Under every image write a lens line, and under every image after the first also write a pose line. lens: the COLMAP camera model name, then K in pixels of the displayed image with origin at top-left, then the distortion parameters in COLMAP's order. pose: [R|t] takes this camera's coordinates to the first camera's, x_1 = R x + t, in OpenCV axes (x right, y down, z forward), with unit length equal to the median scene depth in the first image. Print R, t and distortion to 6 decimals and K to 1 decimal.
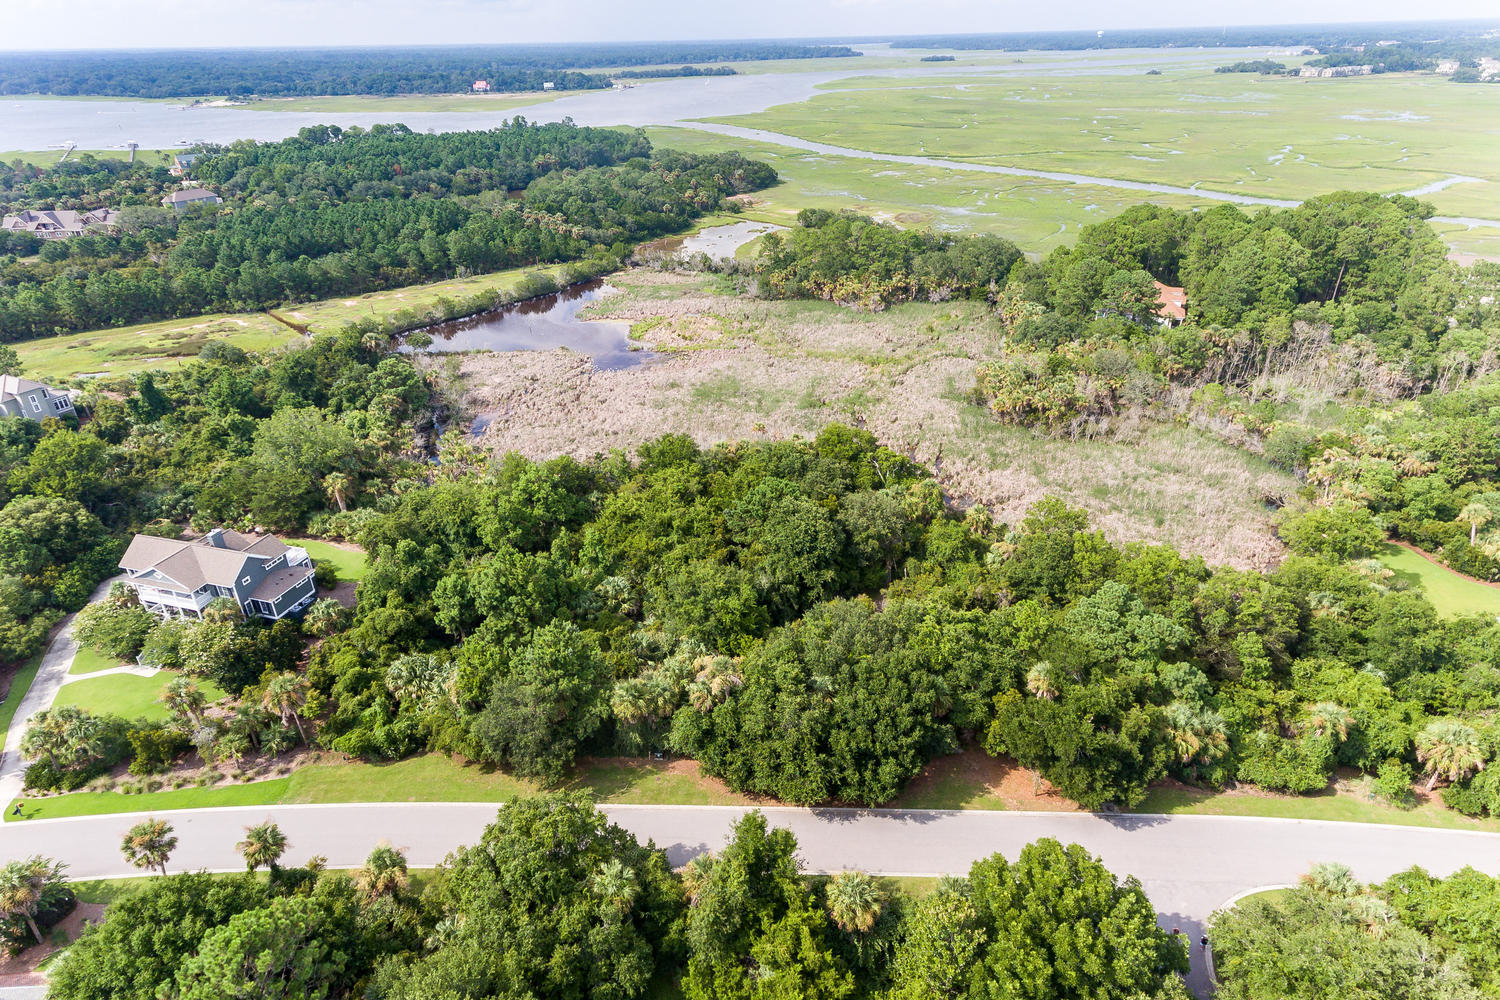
lens RADIAL K [[874.4, 0, 751.7], [0, 874.4, 491.5], [0, 0, 1]] dist [0.018993, 0.001220]
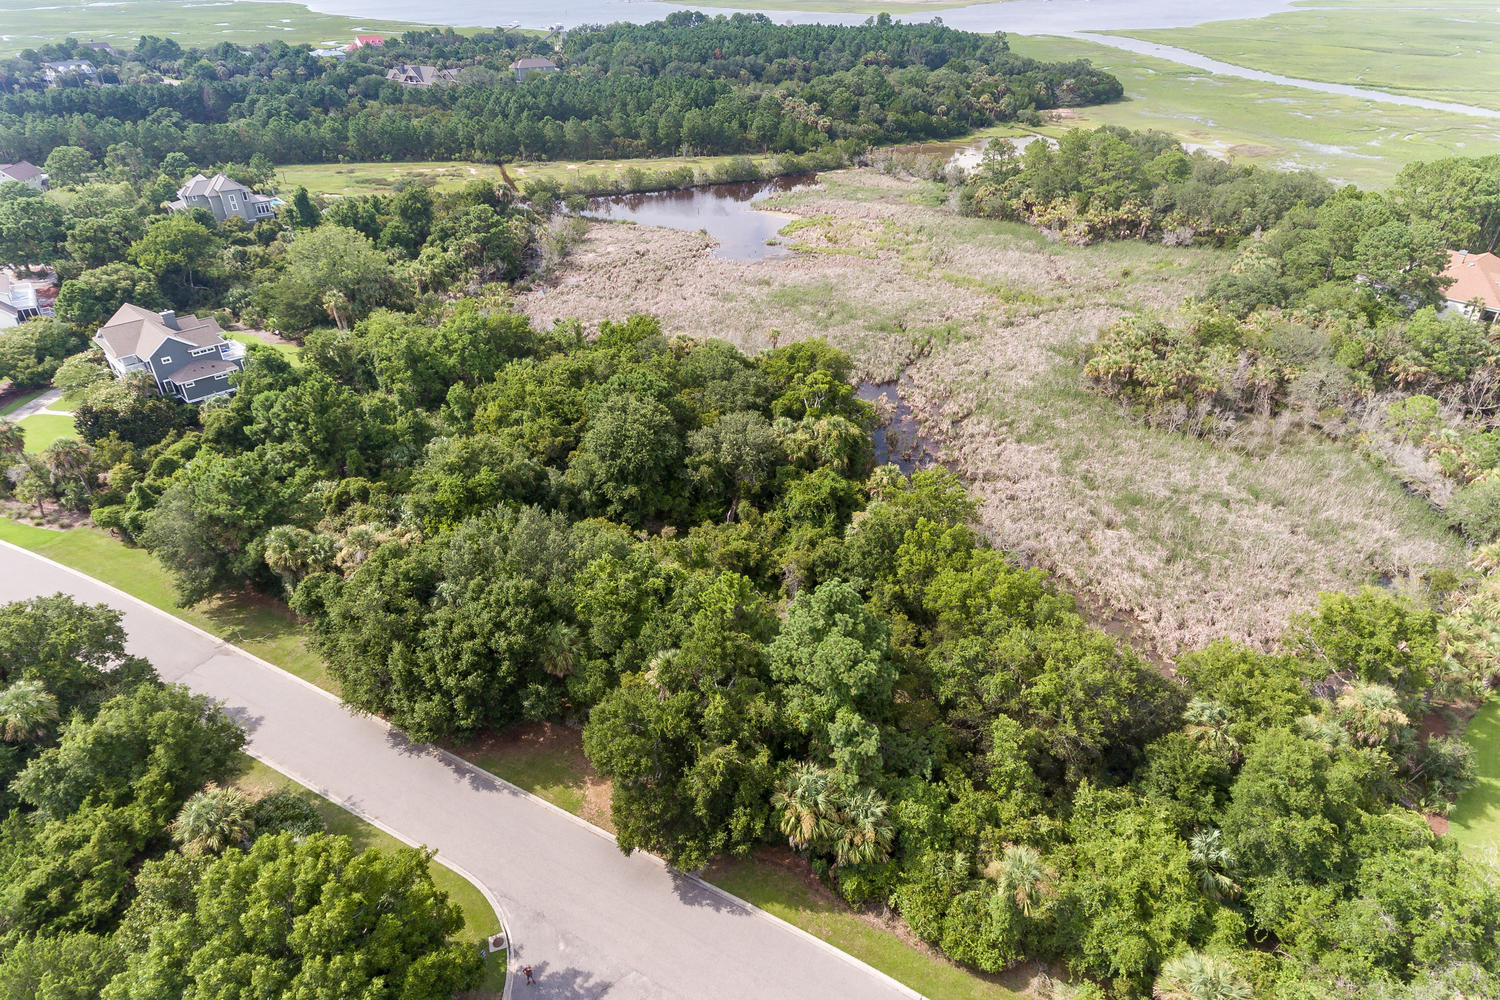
lens RADIAL K [[881.2, 0, 751.8], [0, 881.2, 494.3], [0, 0, 1]] dist [0.021065, -0.000269]
pose [[0.894715, 0.250516, -0.369765, 0.260373], [-0.222532, 0.967848, 0.117260, -0.013456], [0.387252, -0.022630, 0.921696, 0.142503]]
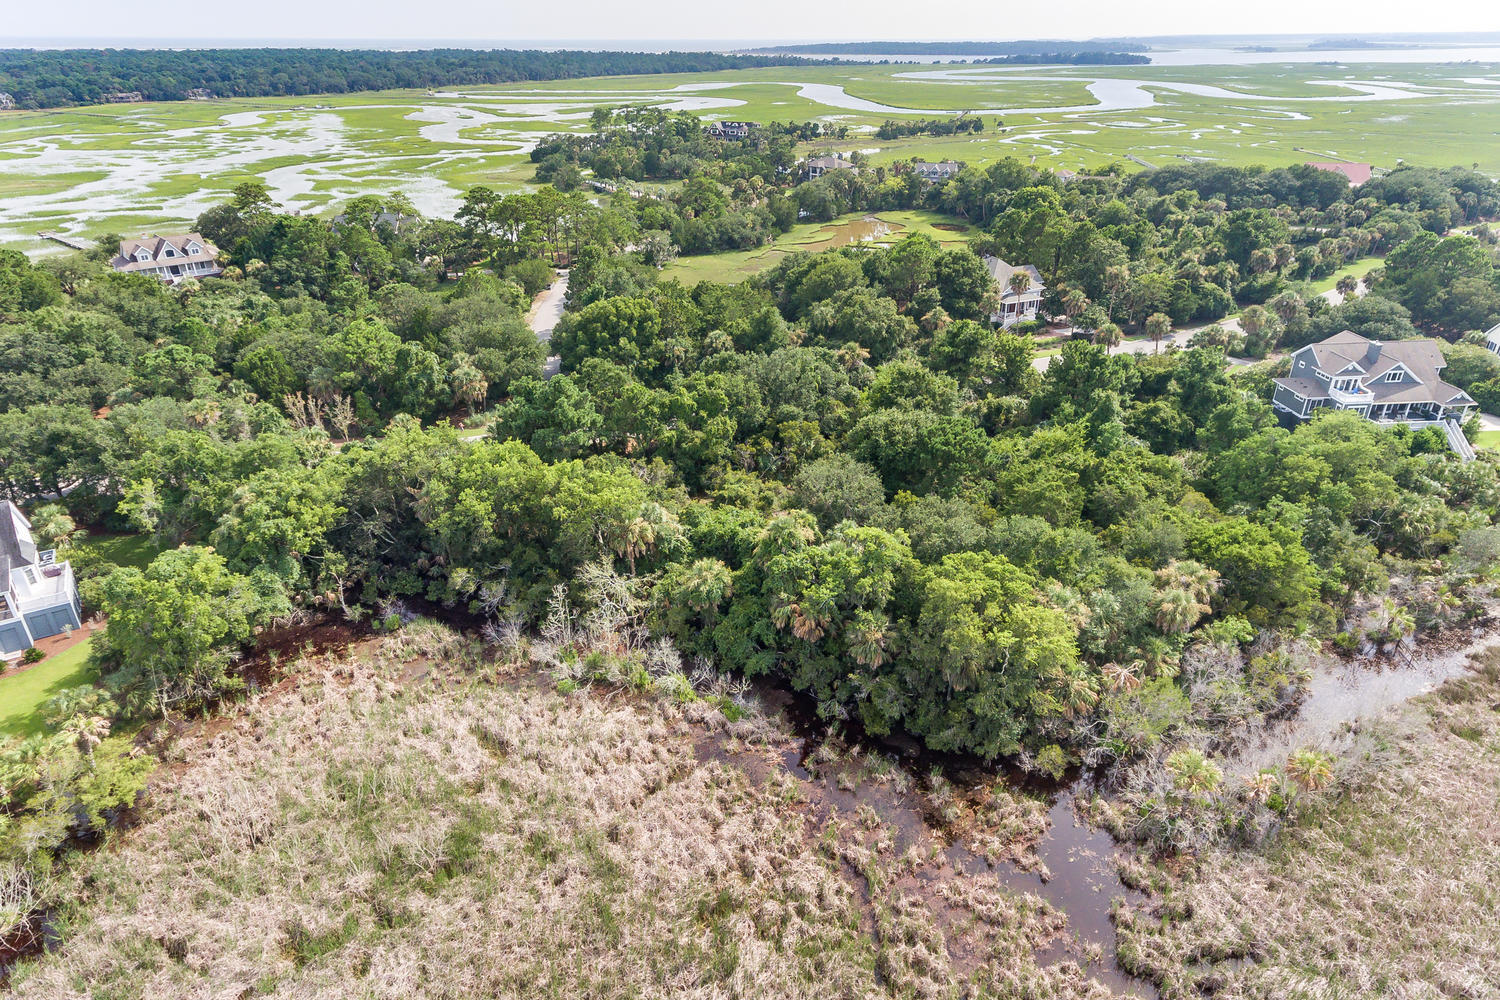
lens RADIAL K [[913.9, 0, 750.0], [0, 913.9, 500.0], [0, 0, 1]] dist [0.018154, 0.001859]
pose [[-0.925149, 0.179833, -0.334306, 0.261551], [-0.170627, 0.589691, 0.789399, -0.315319], [0.339097, 0.787353, -0.514867, 0.773034]]
